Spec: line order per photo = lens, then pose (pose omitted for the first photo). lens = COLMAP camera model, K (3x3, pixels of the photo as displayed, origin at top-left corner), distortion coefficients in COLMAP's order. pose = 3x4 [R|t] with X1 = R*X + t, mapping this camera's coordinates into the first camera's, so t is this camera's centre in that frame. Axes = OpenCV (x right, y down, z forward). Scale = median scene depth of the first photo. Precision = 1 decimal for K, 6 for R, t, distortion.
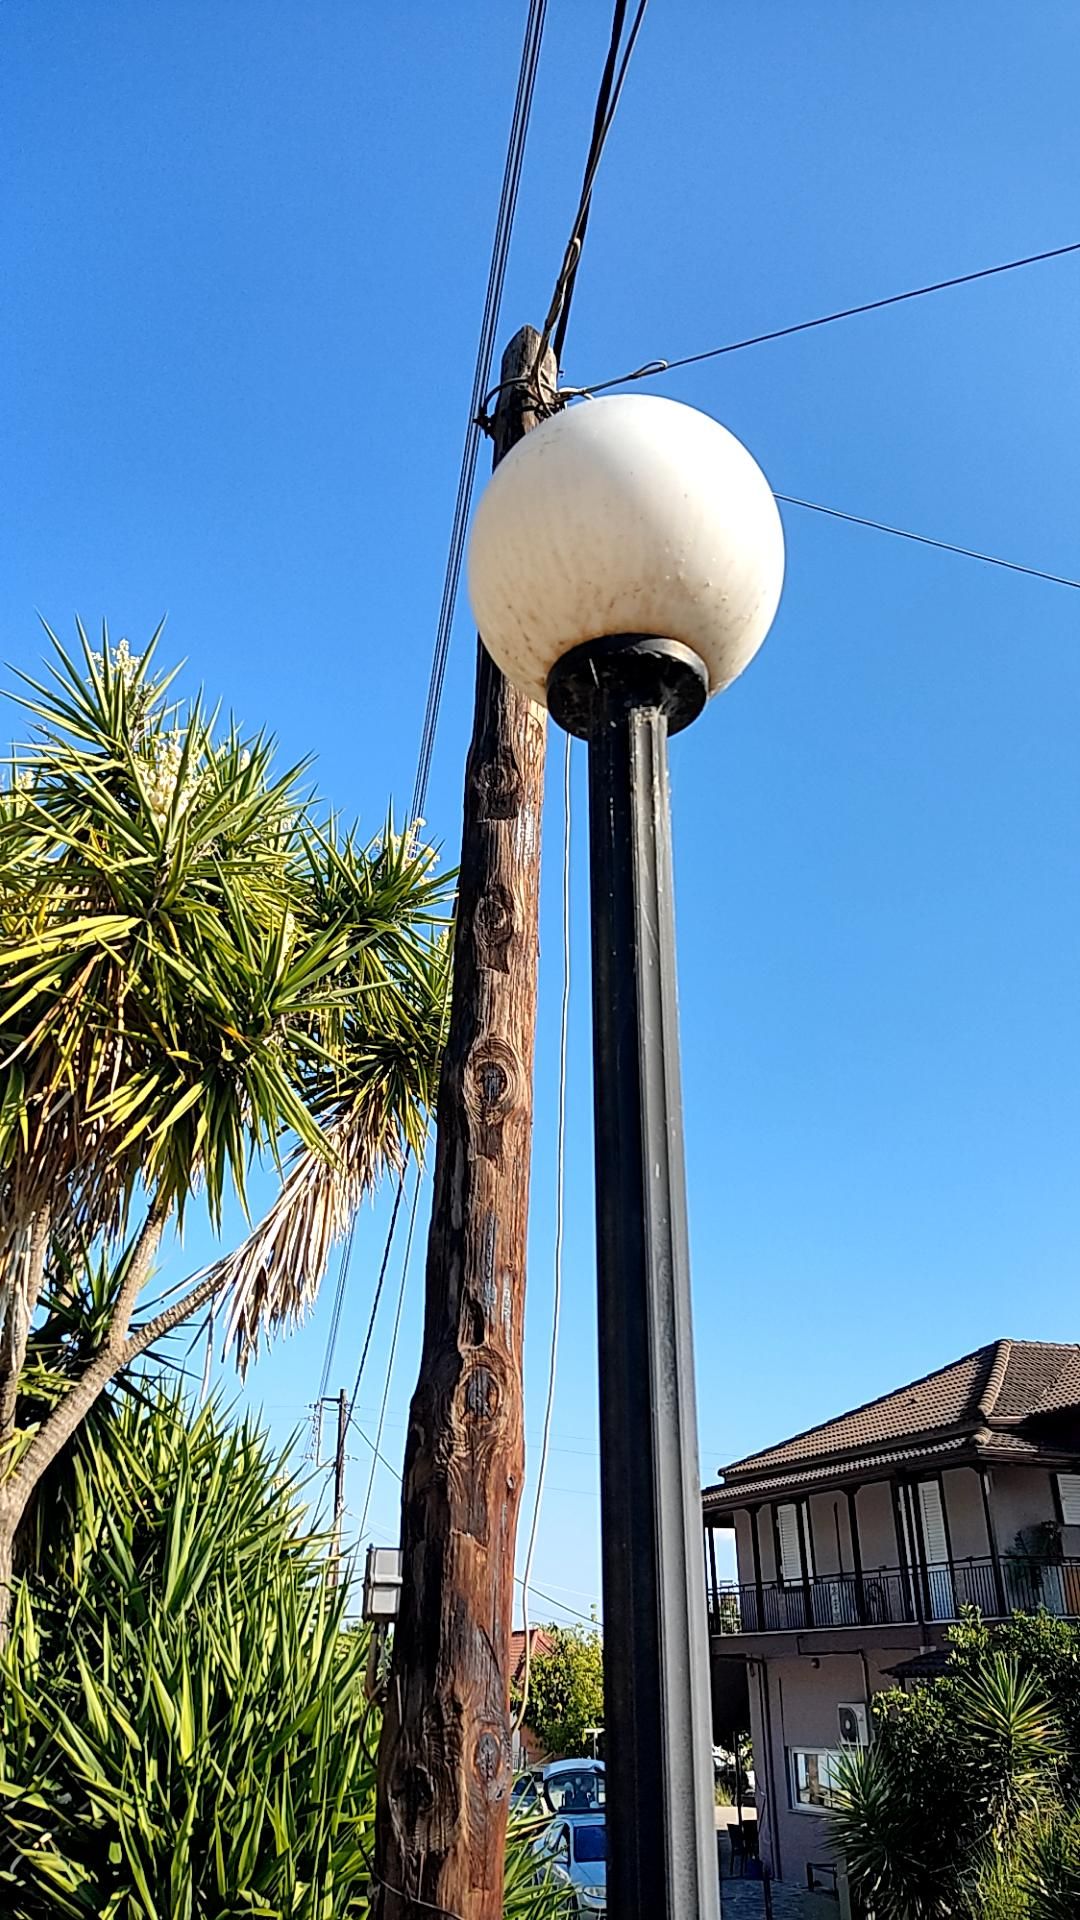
lens RADIAL K [[1447.8, 0, 554.9], [0, 1447.8, 966.7], [0, 0, 1]] dist [0.085882, -0.110737]
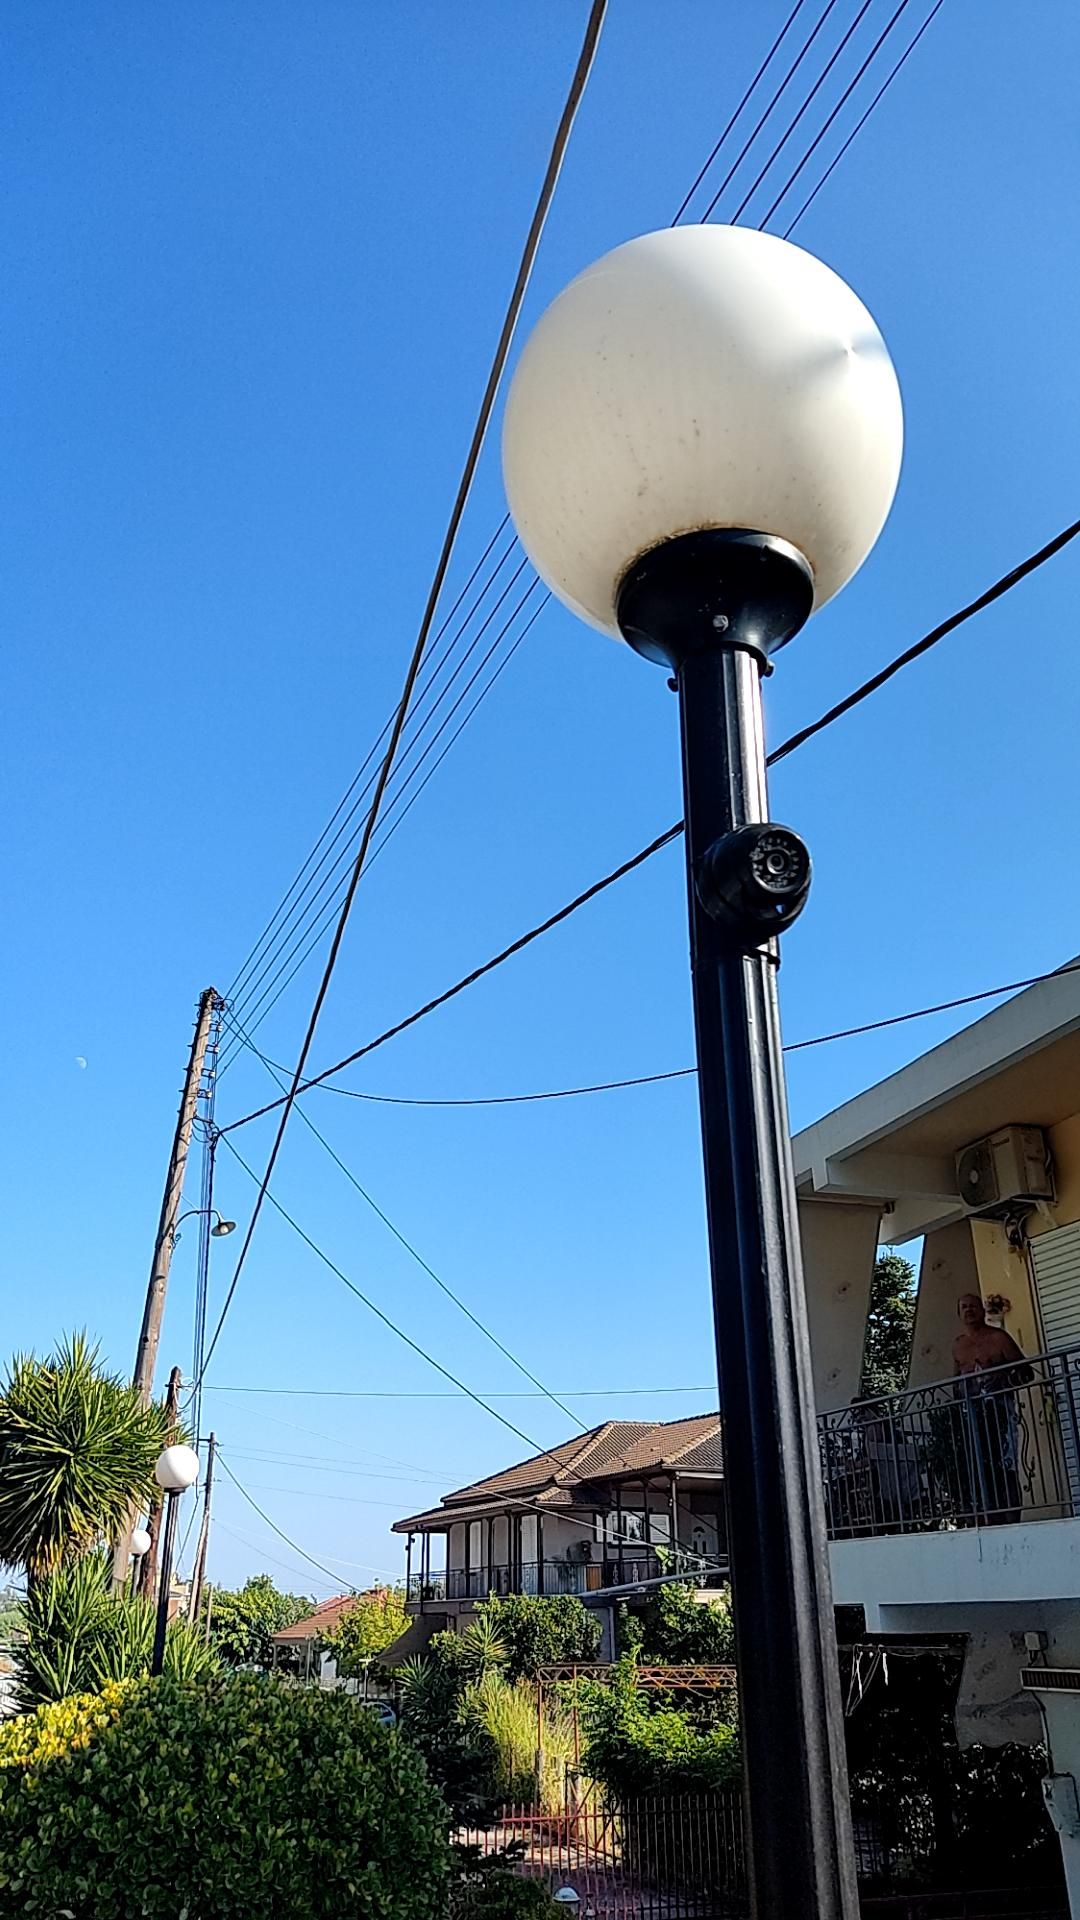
lens RADIAL K [[1447.8, 0, 534.4], [0, 1447.8, 941.7], [0, 0, 1]] dist [0.085882, -0.110737]
pose [[0.999153, 0.023739, 0.033621, 0.196371], [-0.024151, 0.999637, 0.011906, -0.384620], [-0.033326, -0.012708, 0.999364, -0.802103]]
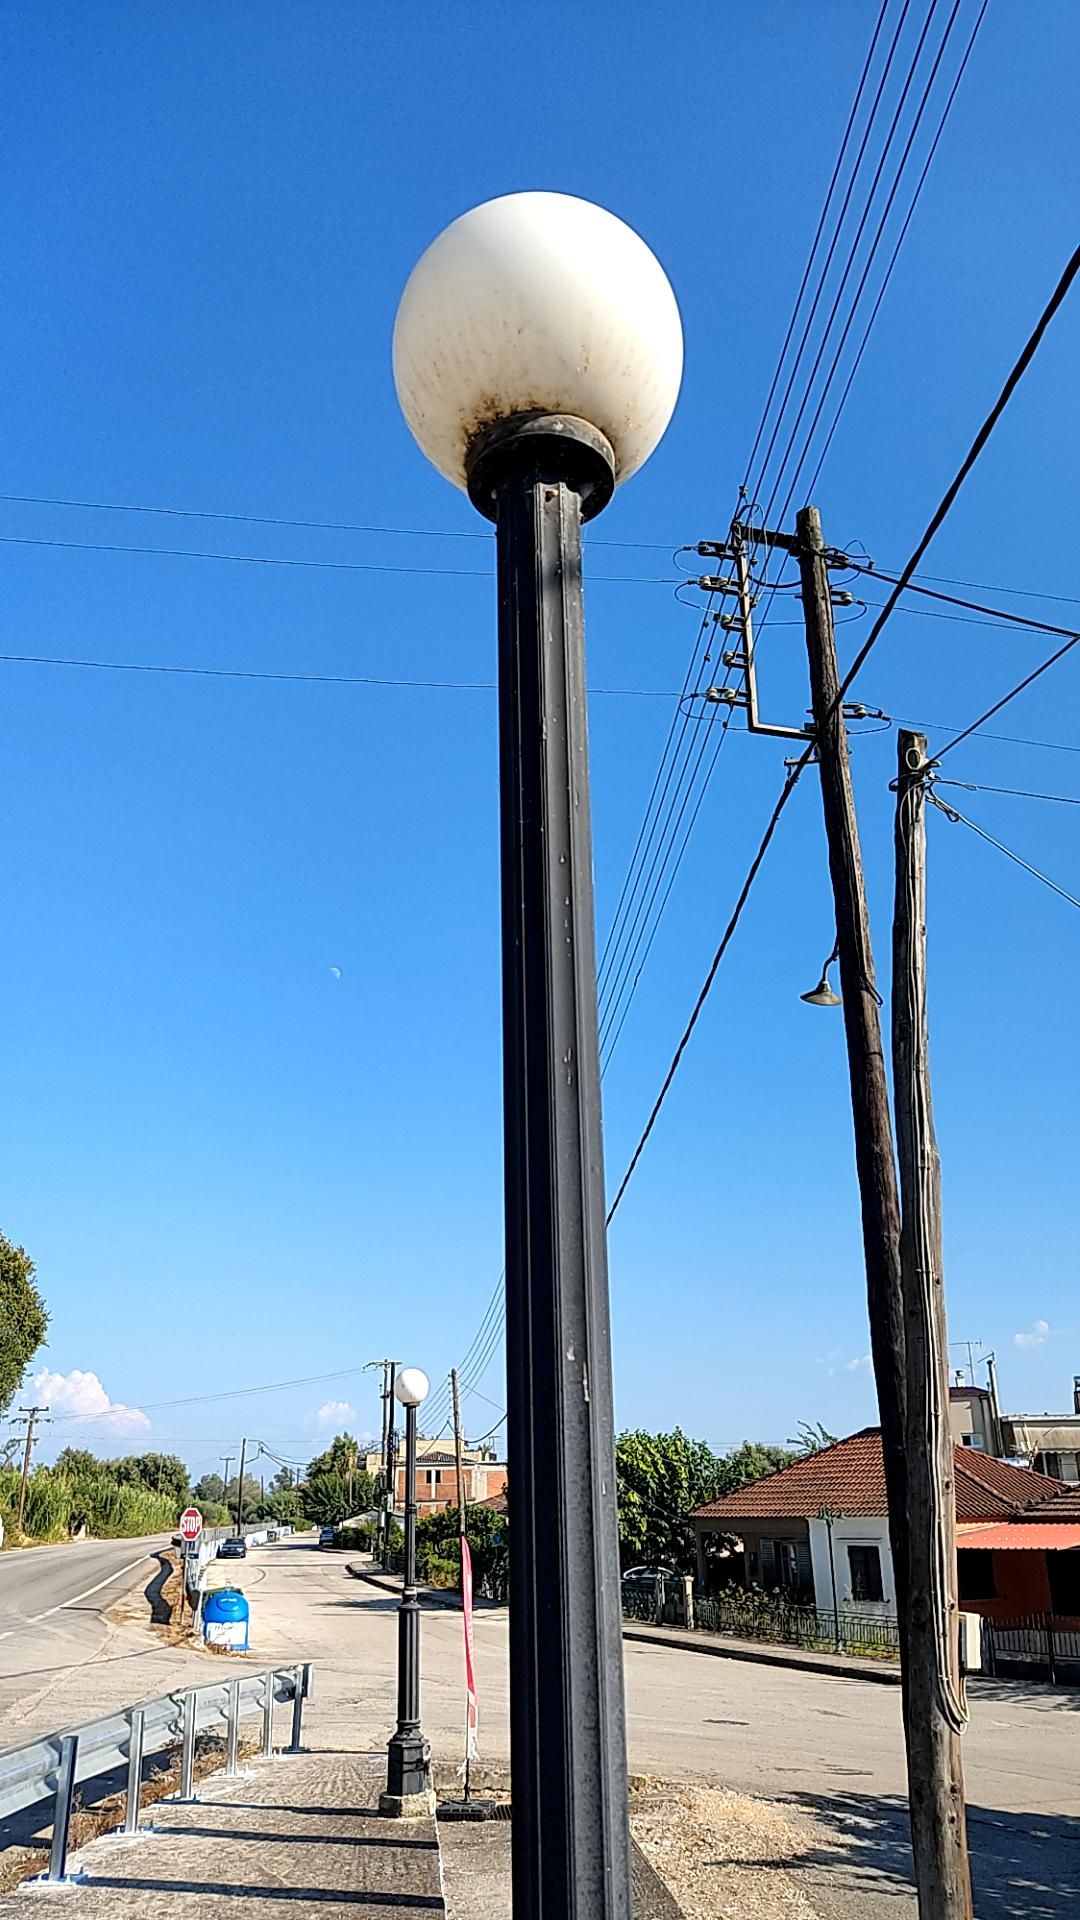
lens RADIAL K [[1456.9, 0, 526.4], [0, 1456.9, 908.4], [0, 0, 1]] dist [0.061367, -0.070102]
pose [[0.991848, -0.052575, -0.116079, -0.271475], [0.059966, 0.996327, 0.061123, 0.541534], [0.112439, -0.067586, 0.991357, 1.095908]]
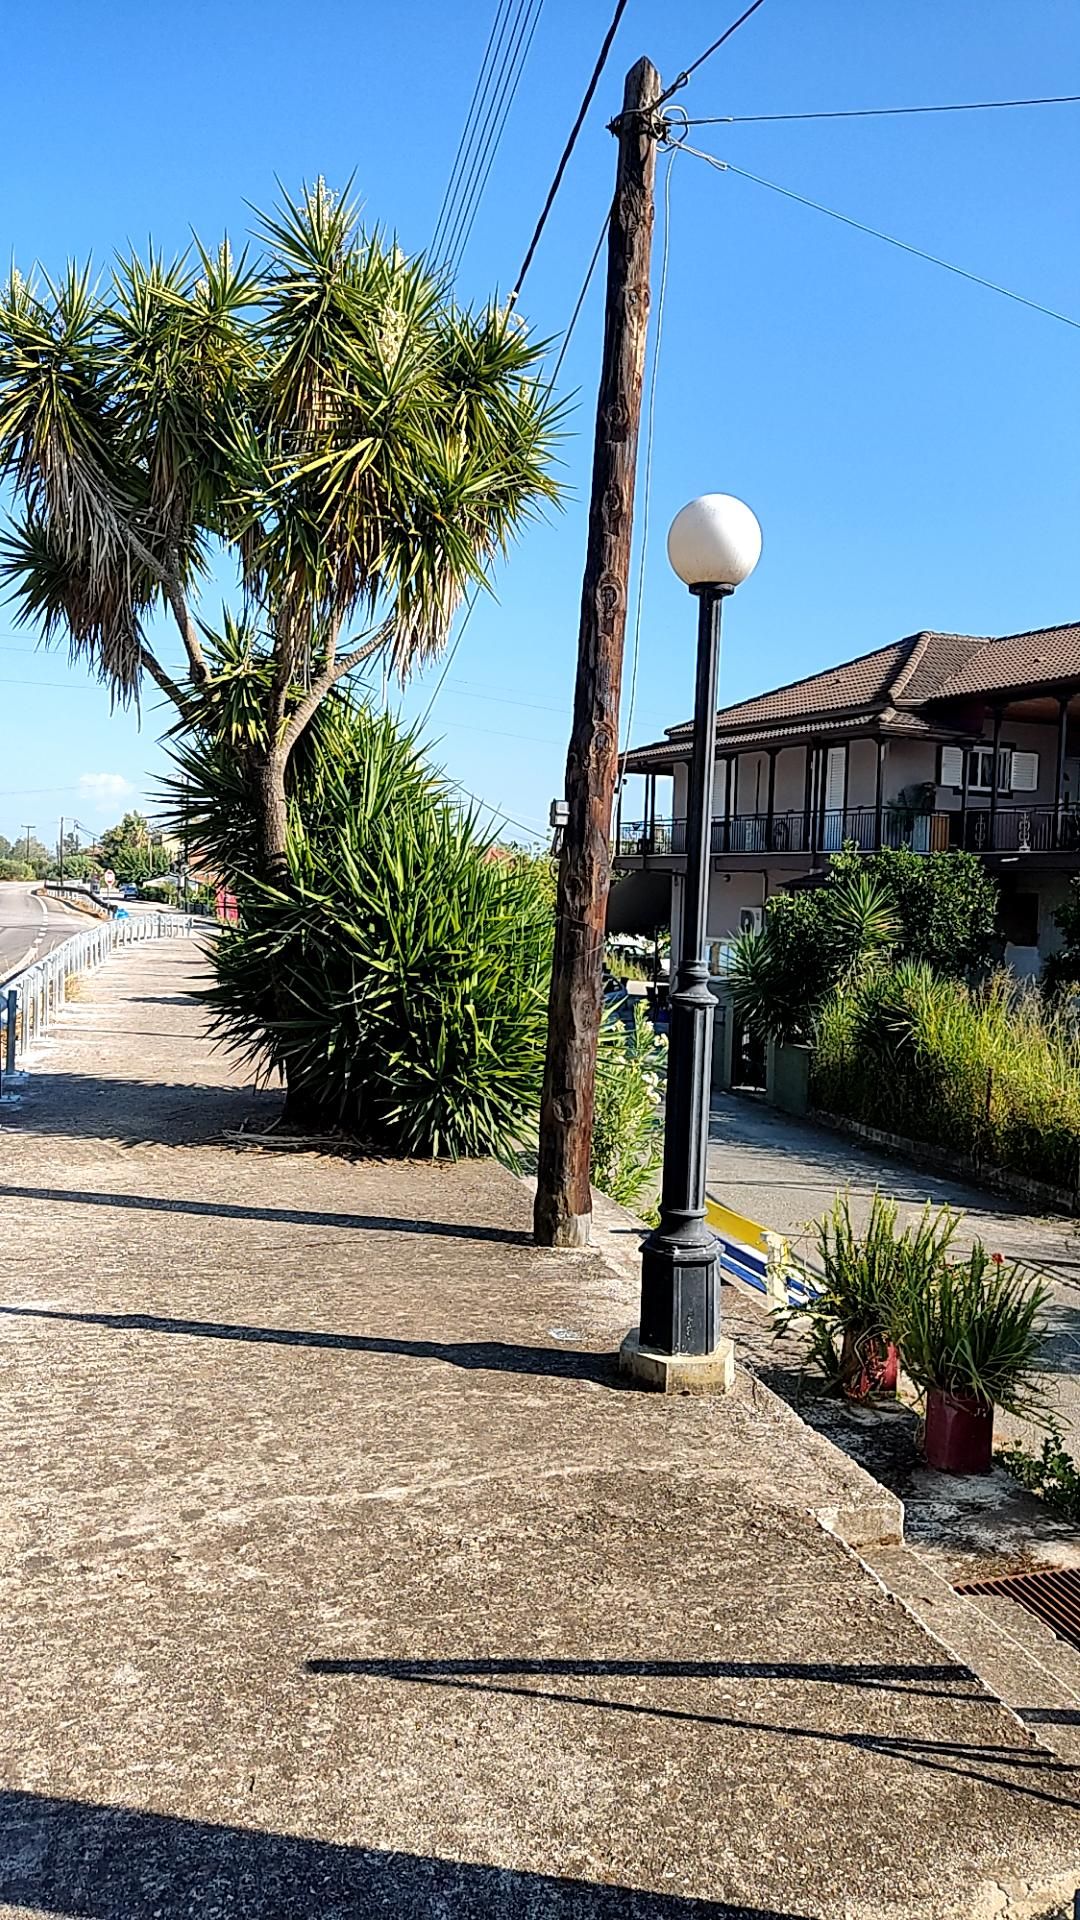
lens RADIAL K [[1469.0, 0, 533.4], [0, 1469.0, 942.7], [0, 0, 1]] dist [0.038667, -0.005342]
pose [[0.998617, 0.043057, 0.030184, -0.028169], [-0.052182, 0.882236, 0.467907, -0.067276], [-0.006483, -0.468834, 0.883262, -0.159372]]
